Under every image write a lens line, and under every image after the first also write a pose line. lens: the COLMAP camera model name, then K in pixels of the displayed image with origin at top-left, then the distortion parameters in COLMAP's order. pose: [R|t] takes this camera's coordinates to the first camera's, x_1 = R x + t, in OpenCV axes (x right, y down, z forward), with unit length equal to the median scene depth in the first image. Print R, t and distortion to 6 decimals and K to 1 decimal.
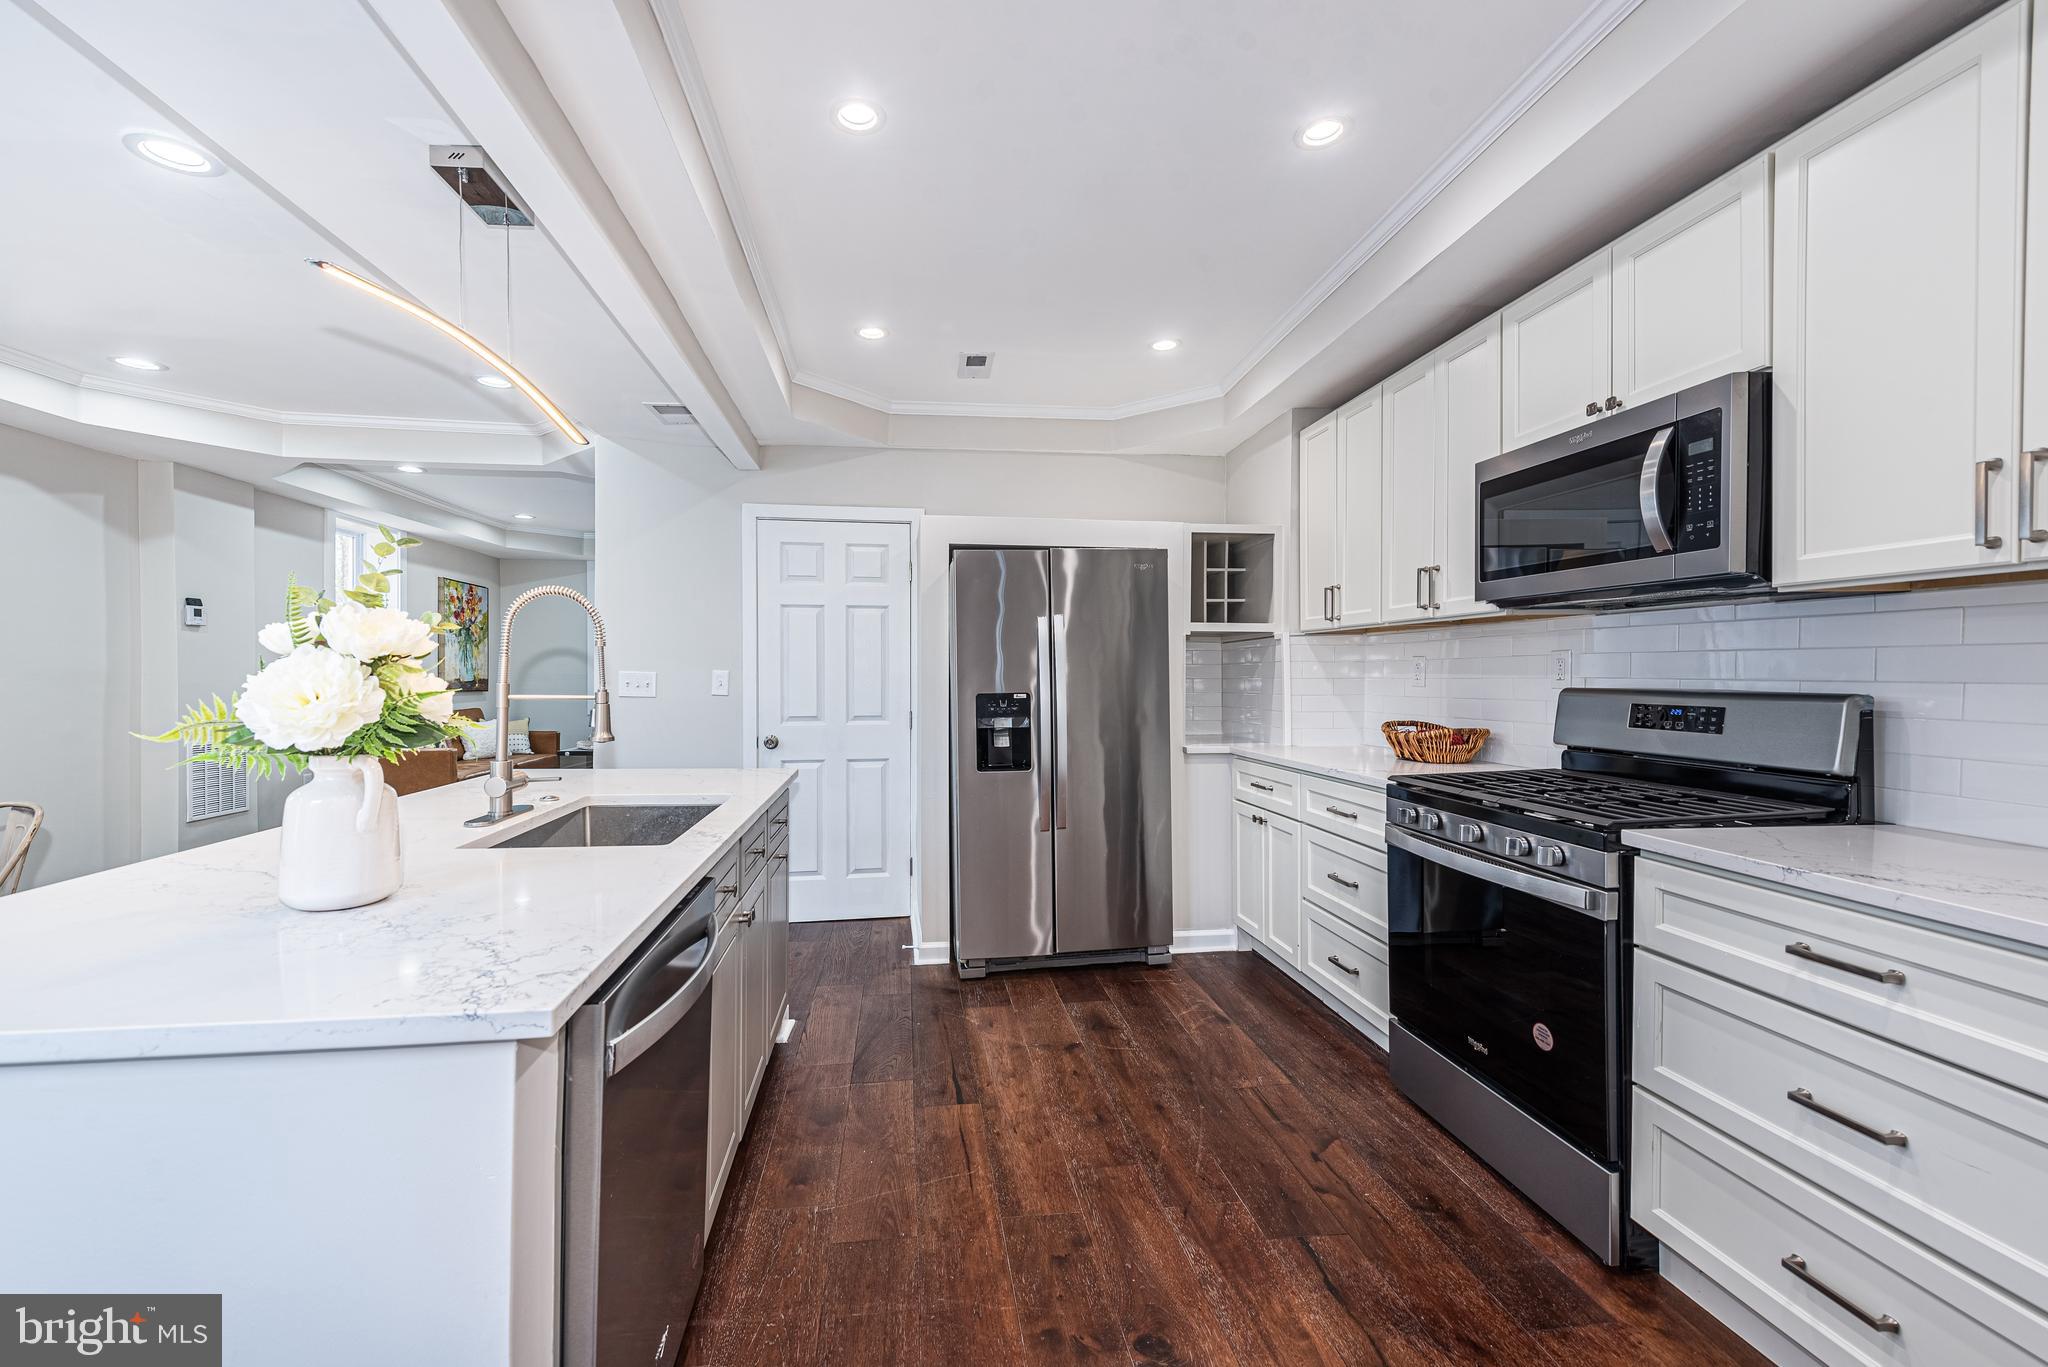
lens RADIAL K [[819.3, 0, 989.3], [0, 819.3, 680.6], [0, 0, 1]] dist [0.017792, -0.000197]
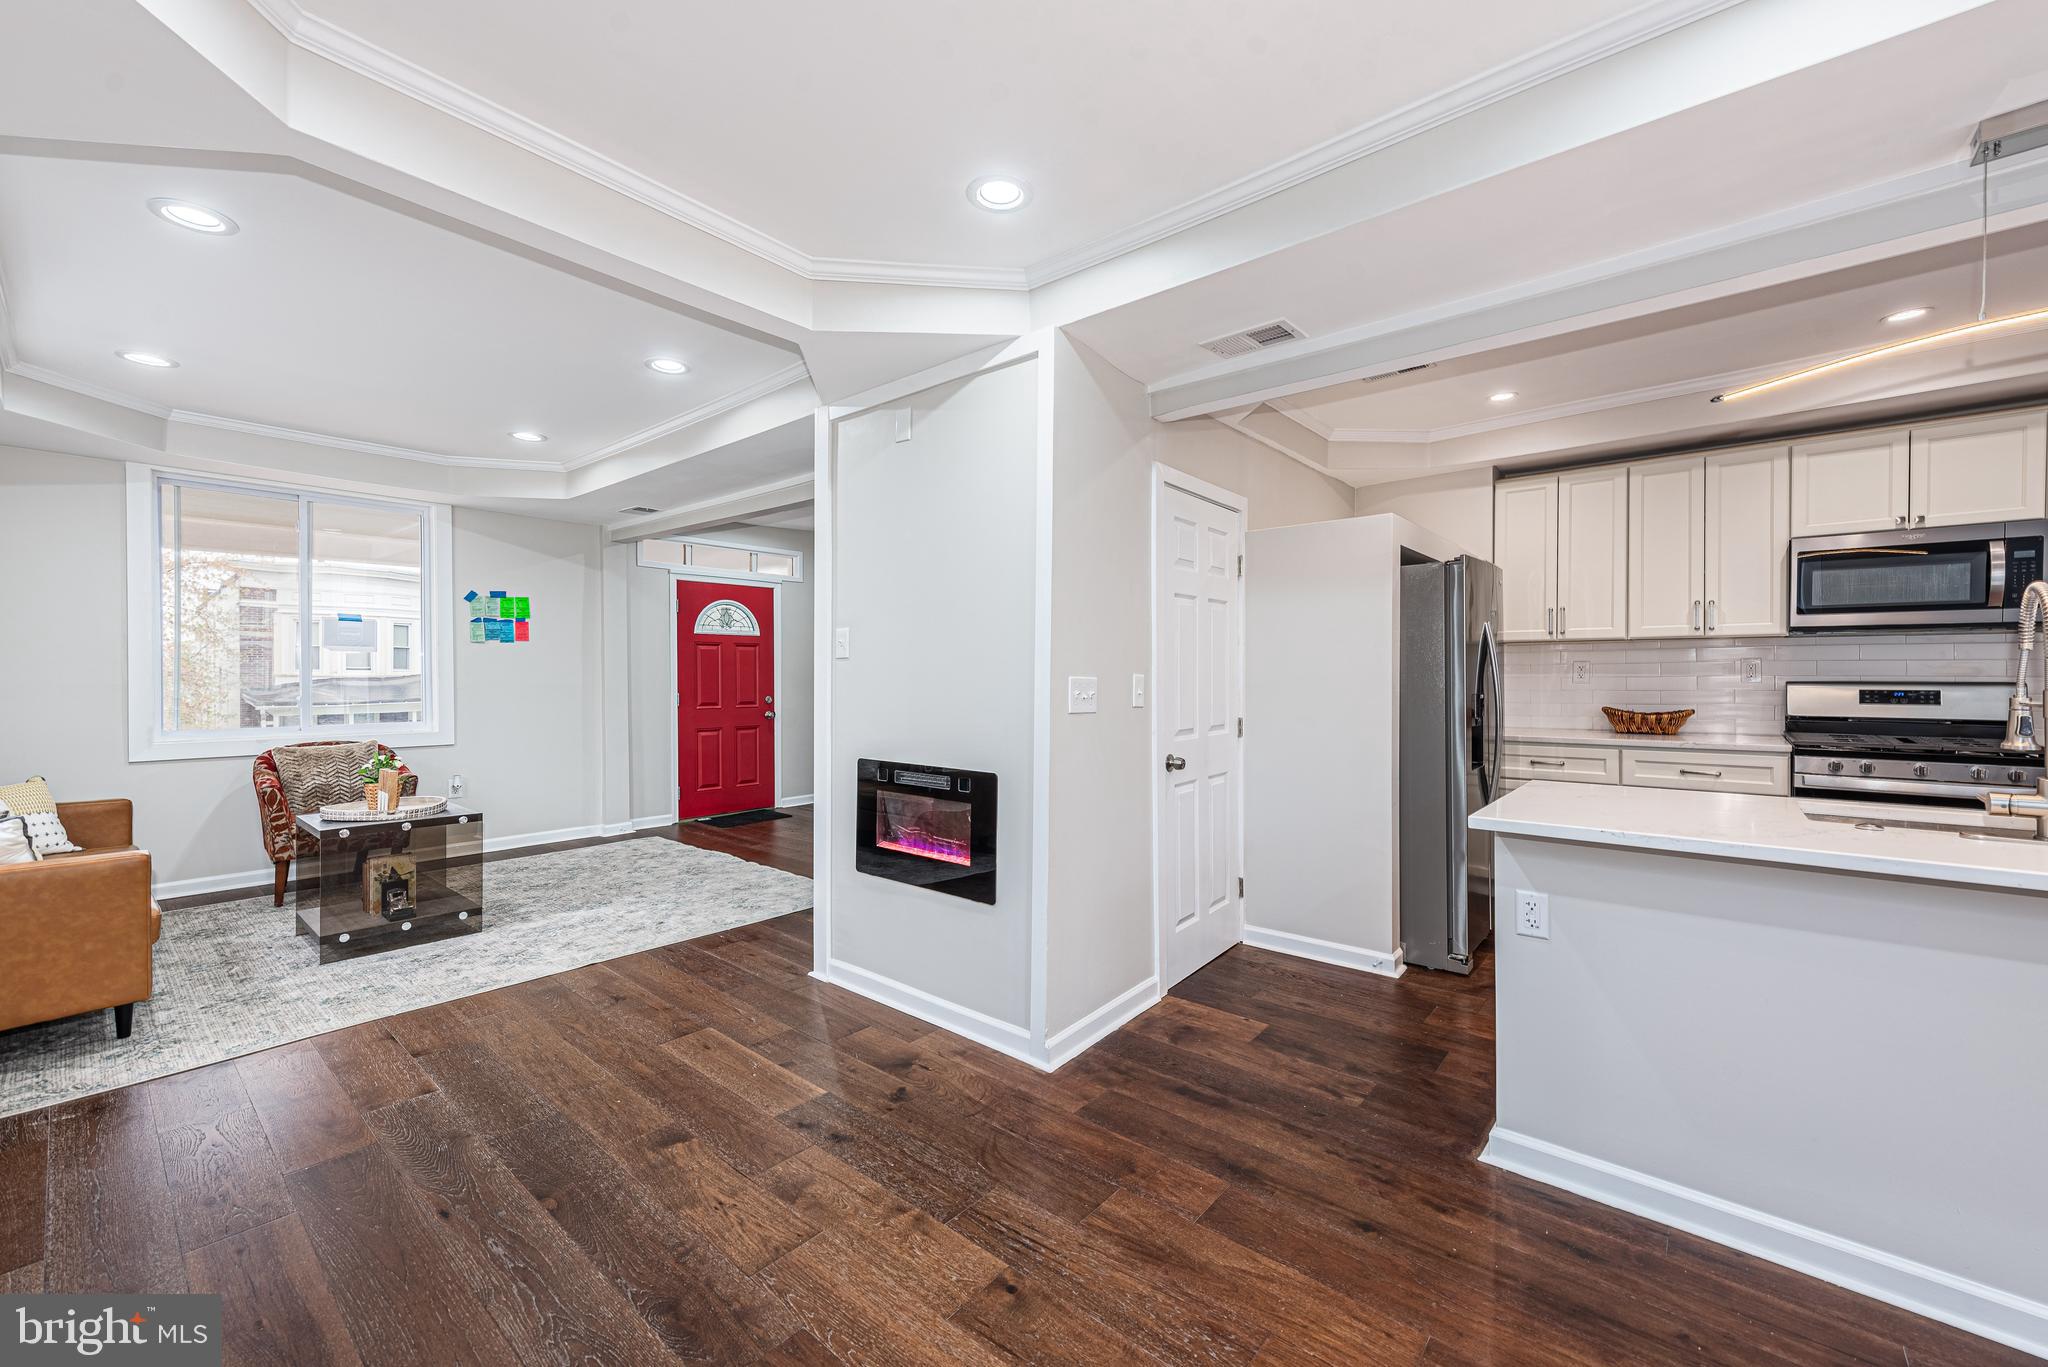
lens RADIAL K [[811.7, 0, 1028.8], [0, 811.7, 689.3], [0, 0, 1]] dist [0.011375, -0.000937]
pose [[0.726037, -0.019205, 0.687387, -1.328365], [0.011404, 0.999809, 0.015889, -0.016855], [-0.687561, -0.003697, 0.726117, 0.745978]]
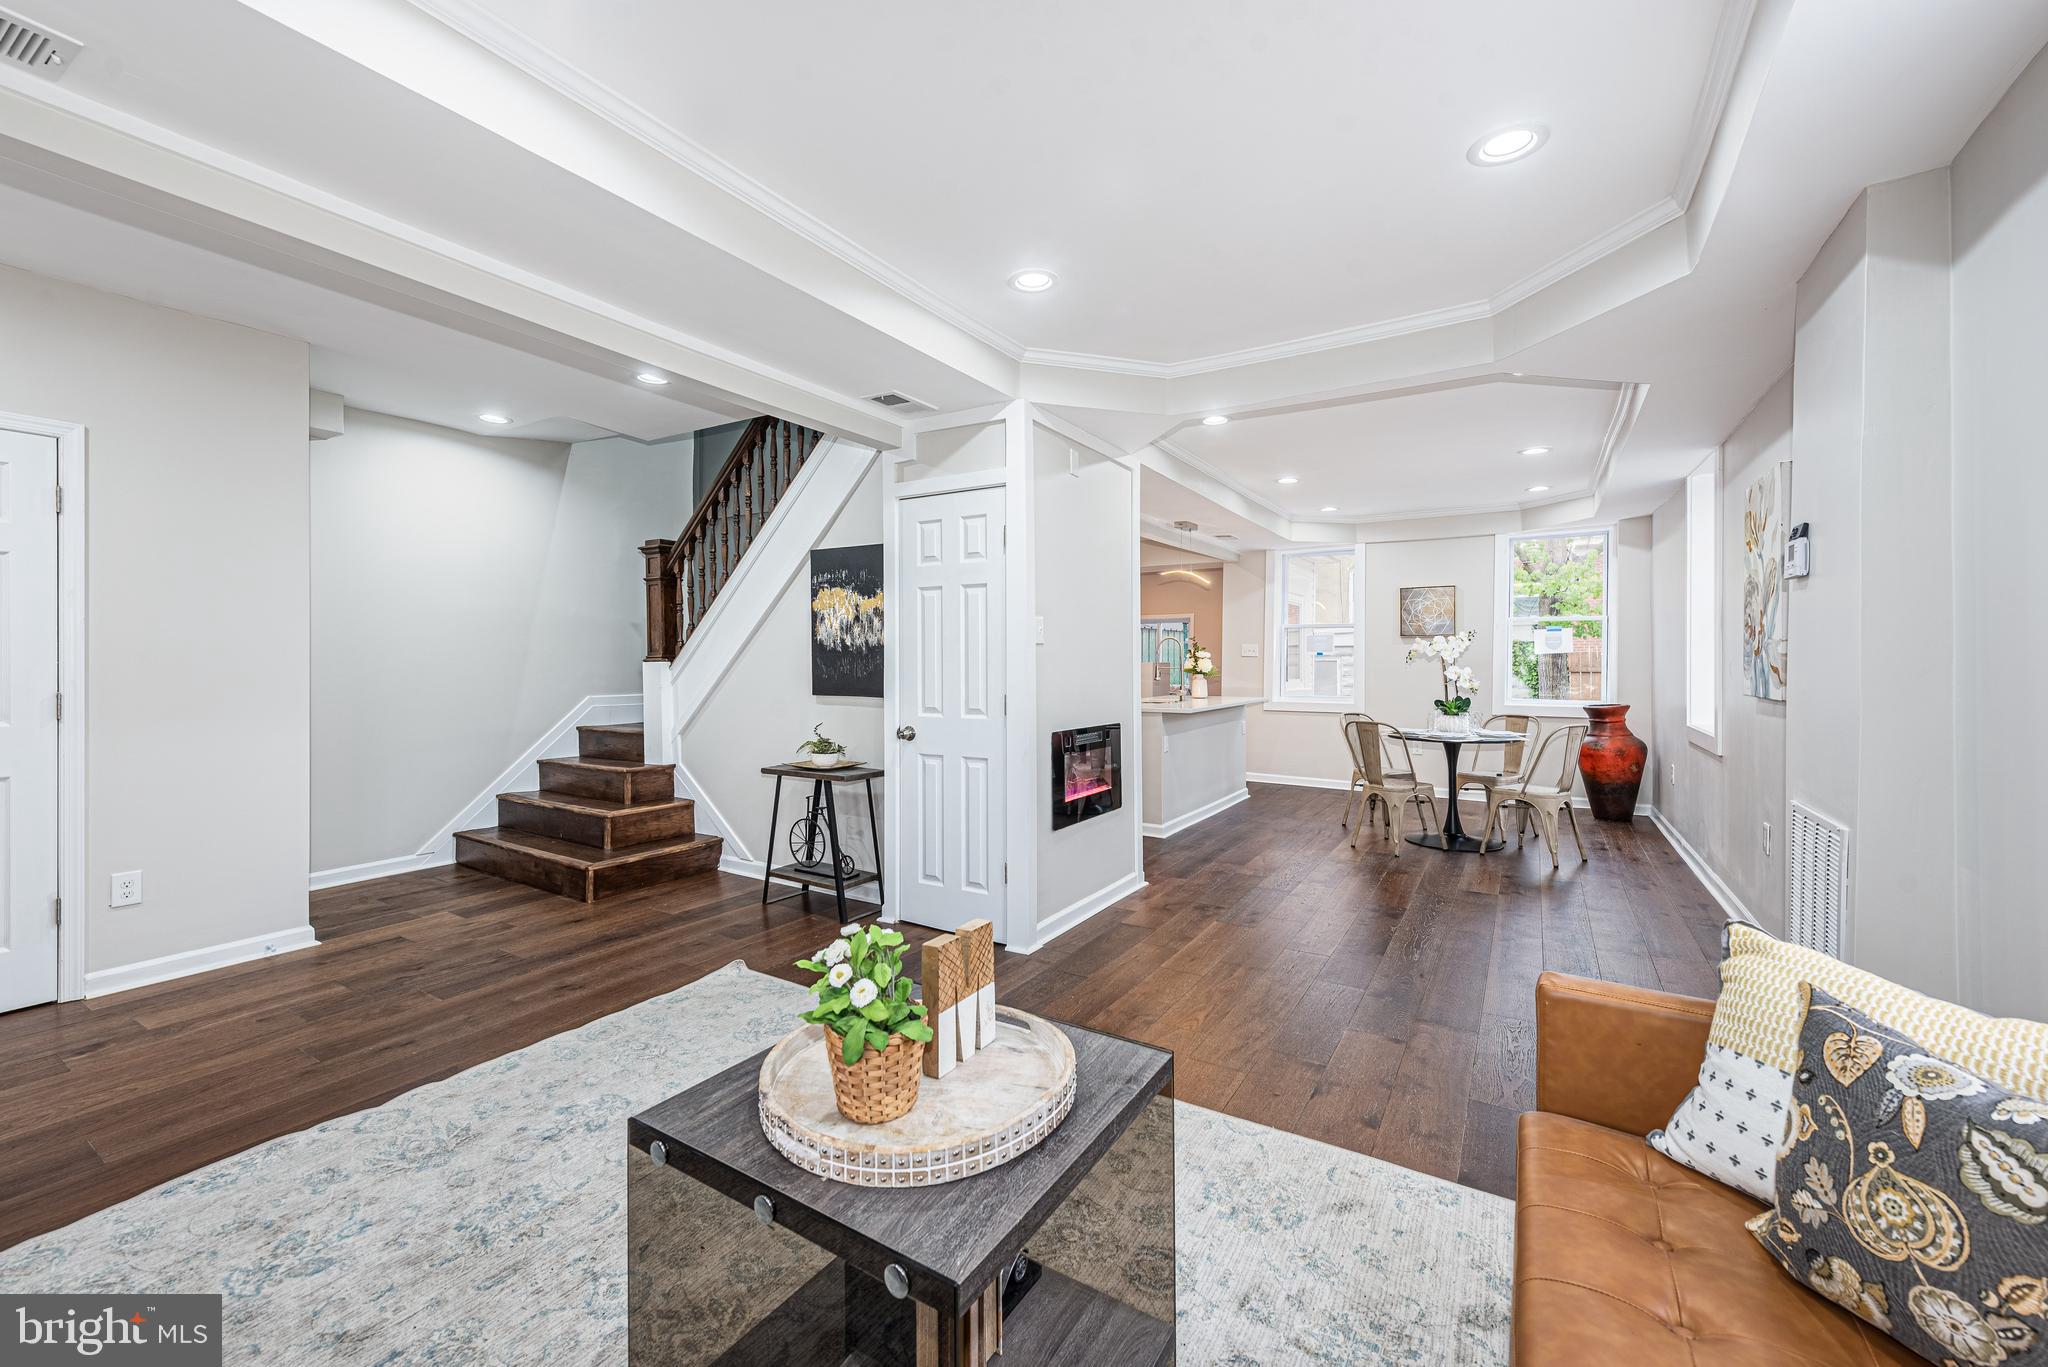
lens RADIAL K [[809.9, 0, 1016.9], [0, 809.9, 672.2], [0, 0, 1]] dist [0.017252, -0.000283]
pose [[-0.782338, -0.014730, 0.622680, -1.486904], [0.001073, 0.999687, 0.024996, -0.033768], [-0.622853, 0.020224, -0.782077, 2.830501]]
